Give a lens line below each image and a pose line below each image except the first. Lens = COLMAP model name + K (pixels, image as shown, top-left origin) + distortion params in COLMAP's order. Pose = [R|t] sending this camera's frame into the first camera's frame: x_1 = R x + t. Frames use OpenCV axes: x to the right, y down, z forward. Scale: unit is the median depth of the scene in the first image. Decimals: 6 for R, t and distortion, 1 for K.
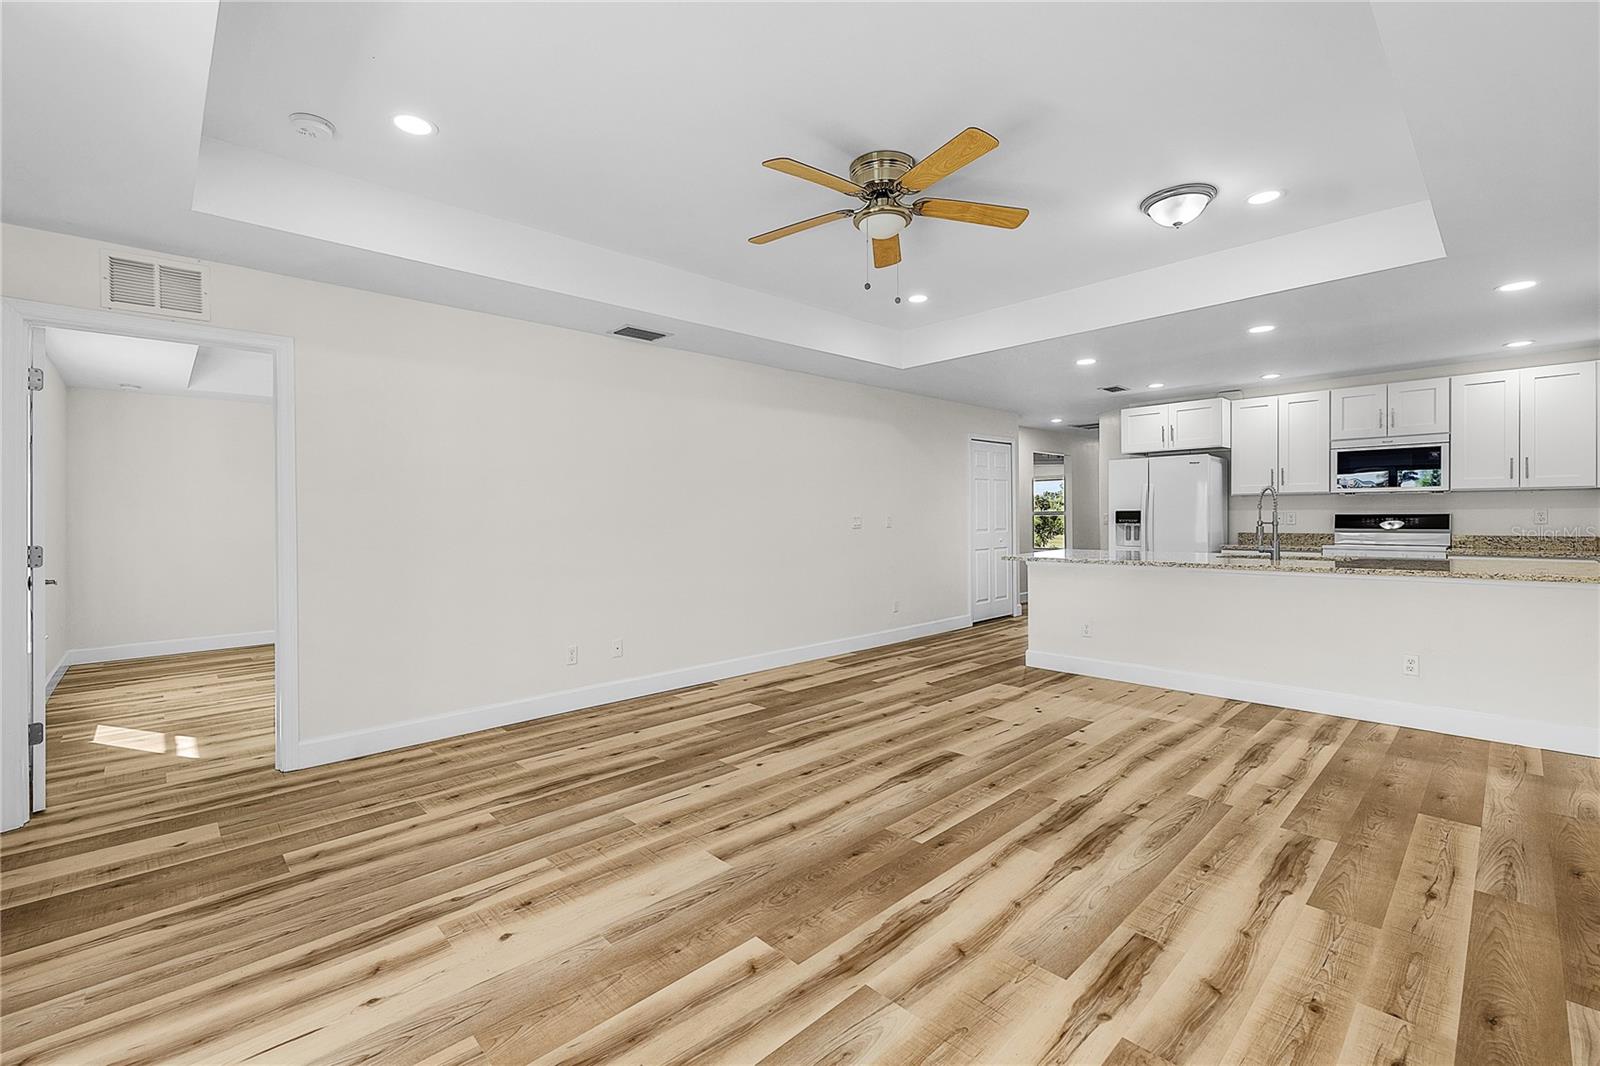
lens RADIAL K [[681.7, 0, 807.8], [0, 681.7, 524.2], [0, 0, 1]] dist [0.001307, -0.000490]
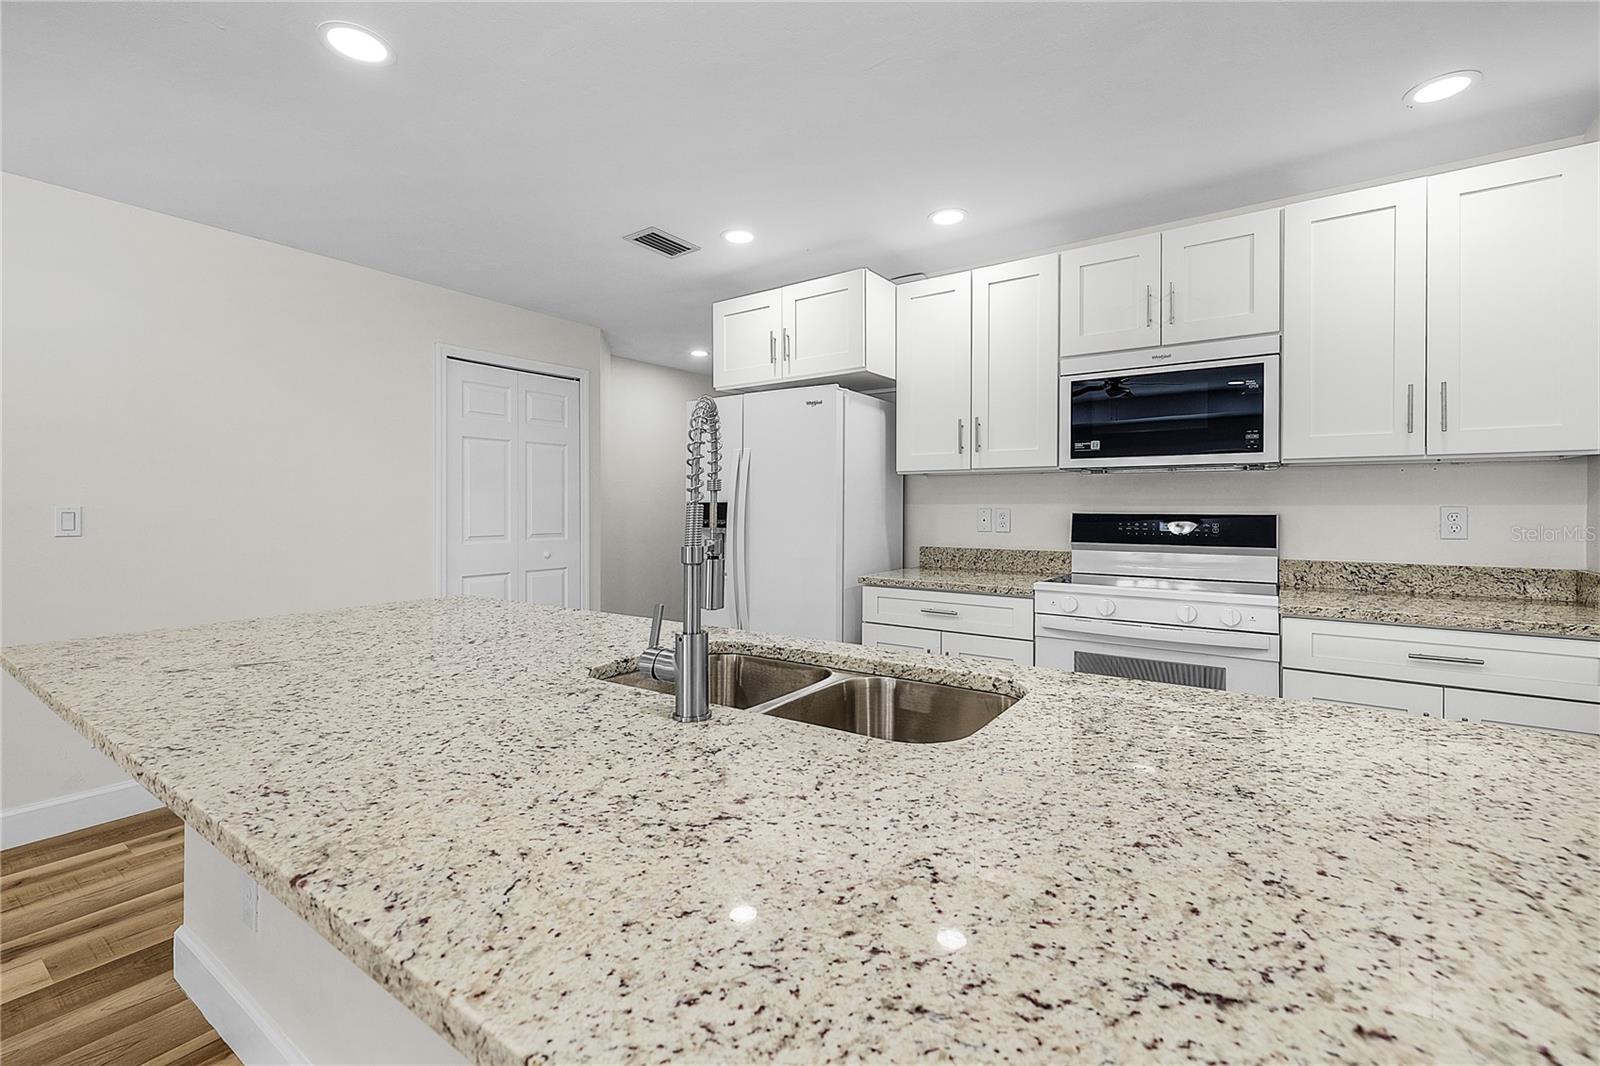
lens RADIAL K [[681.7, 0, 814.1], [0, 681.7, 512.9], [0, 0, 1]] dist [0.001307, -0.000490]
pose [[0.979177, 0.008109, 0.202847, 0.534653], [-0.006890, 0.999954, -0.006717, -0.010913], [-0.202892, 0.005179, 0.979187, 0.605388]]
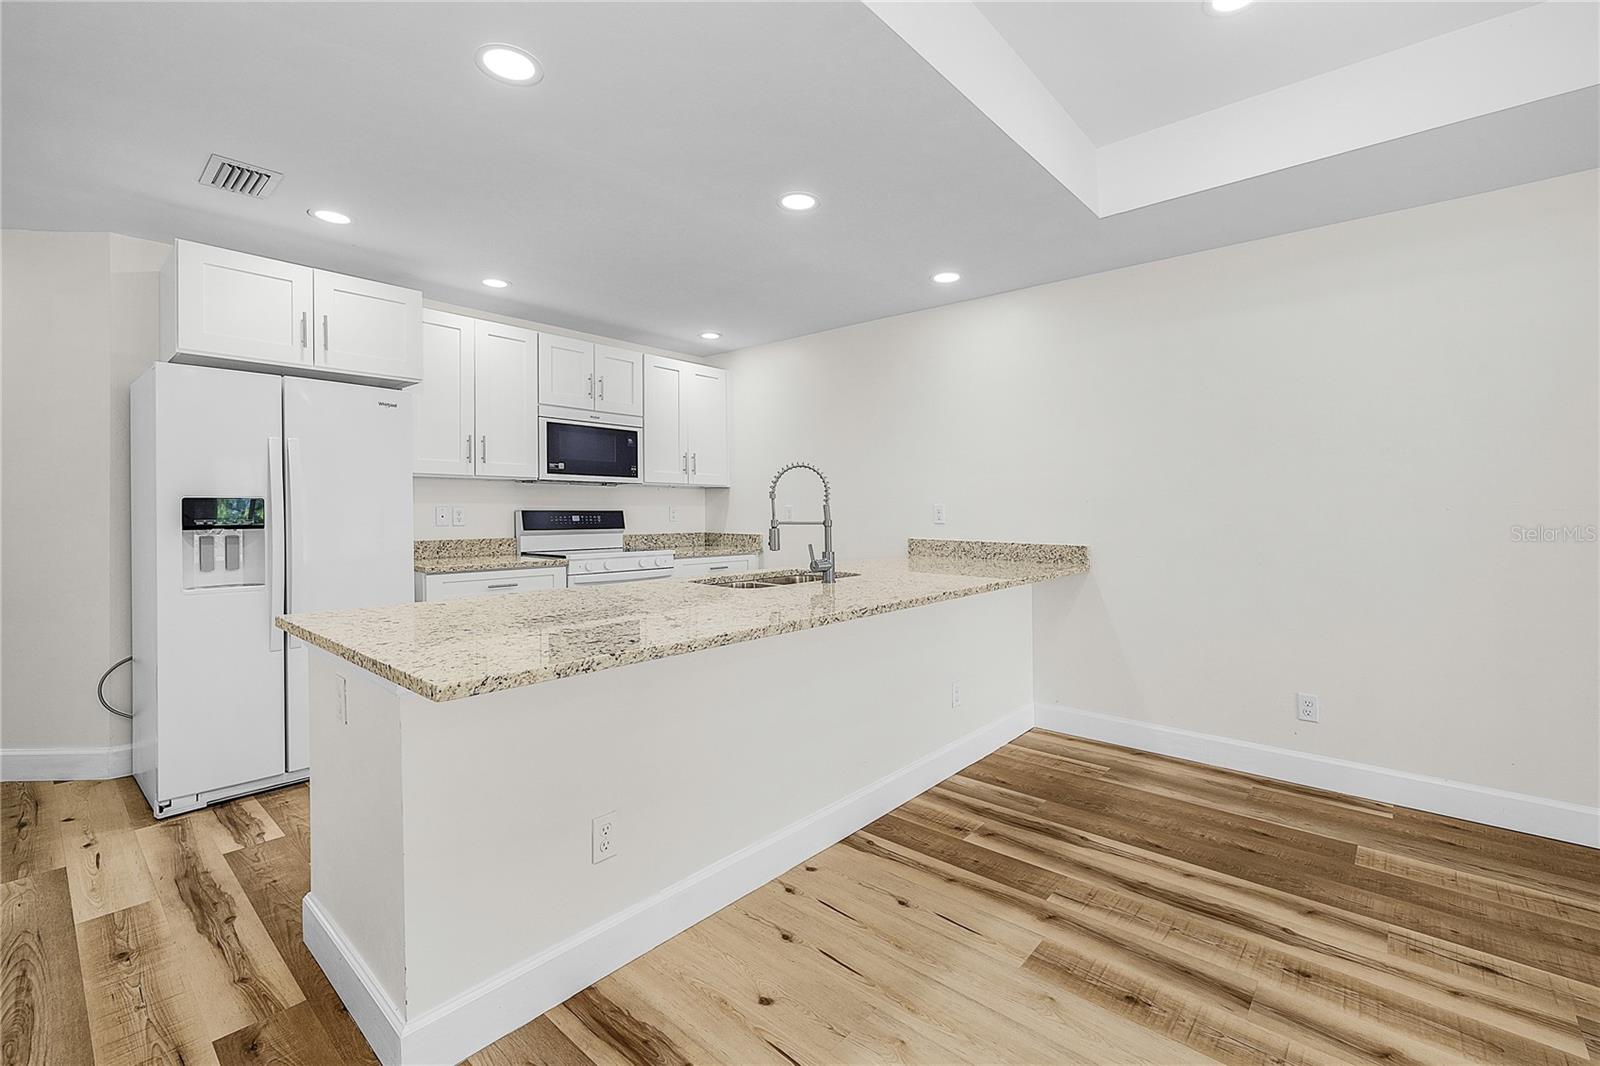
lens RADIAL K [[681.7, 0, 801.2], [0, 681.7, 523.6], [0, 0, 1]] dist [0.001307, -0.000490]
pose [[-0.083303, -0.013483, 0.996433, 0.053797], [0.008379, 0.999864, 0.014230, -0.008850], [-0.996489, 0.009535, -0.083178, 0.842859]]
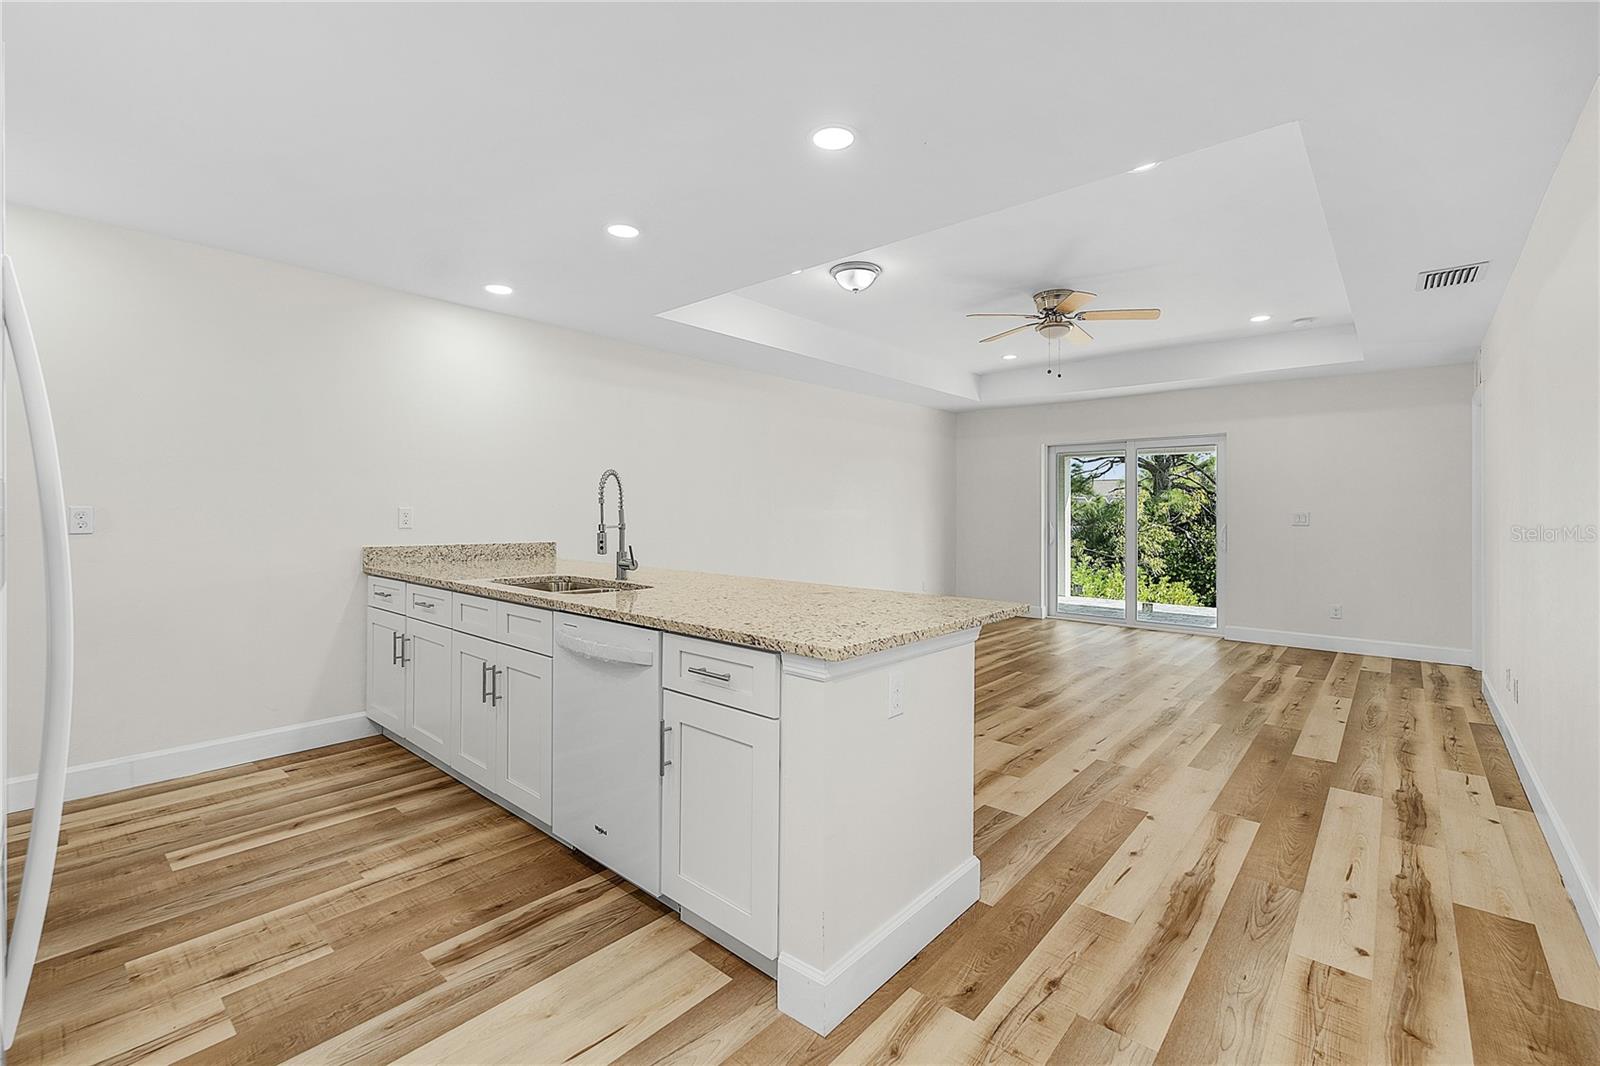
lens RADIAL K [[681.7, 0, 797.9], [0, 681.7, 525.0], [0, 0, 1]] dist [0.001307, -0.000490]
pose [[-0.996891, 0.006969, -0.078483, 0.438014], [0.004775, 0.999594, 0.028102, -0.017520], [0.078647, 0.027640, -0.996519, 1.332615]]
